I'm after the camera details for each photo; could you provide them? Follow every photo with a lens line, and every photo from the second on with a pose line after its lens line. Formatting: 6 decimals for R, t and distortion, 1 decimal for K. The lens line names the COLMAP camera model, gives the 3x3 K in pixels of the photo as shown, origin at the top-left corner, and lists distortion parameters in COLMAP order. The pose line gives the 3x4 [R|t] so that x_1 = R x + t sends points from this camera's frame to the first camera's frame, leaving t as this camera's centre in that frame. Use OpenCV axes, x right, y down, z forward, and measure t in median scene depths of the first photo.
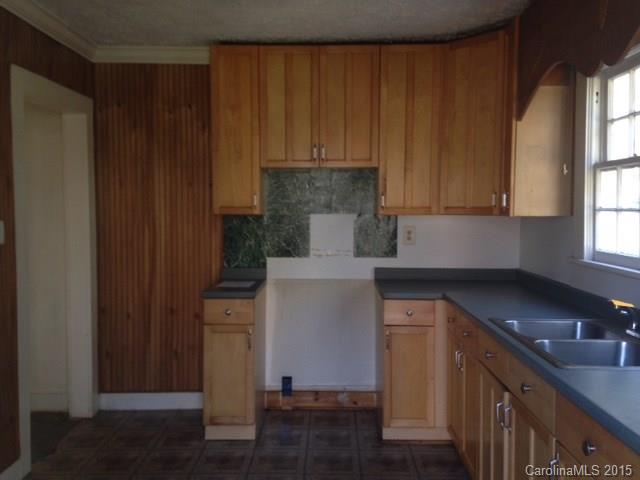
lens RADIAL K [[590.6, 0, 320.0], [0, 590.6, 240.0], [0, 0, 1]] dist [0.221831, -0.354884]
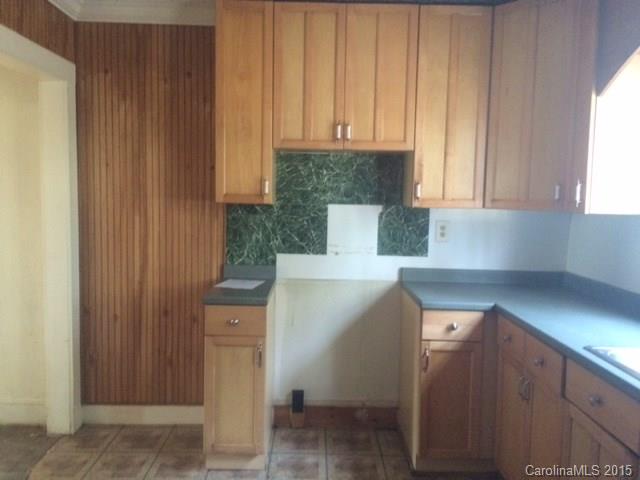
lens RADIAL K [[551.1, 0, 320.0], [0, 551.1, 240.0], [0, 0, 1]] dist [0.115185, -0.148438]
pose [[0.999358, 0.015415, 0.032347, -0.054189], [-0.016342, 0.999457, 0.028600, -0.014812], [-0.031889, -0.029110, 0.999067, 0.199796]]
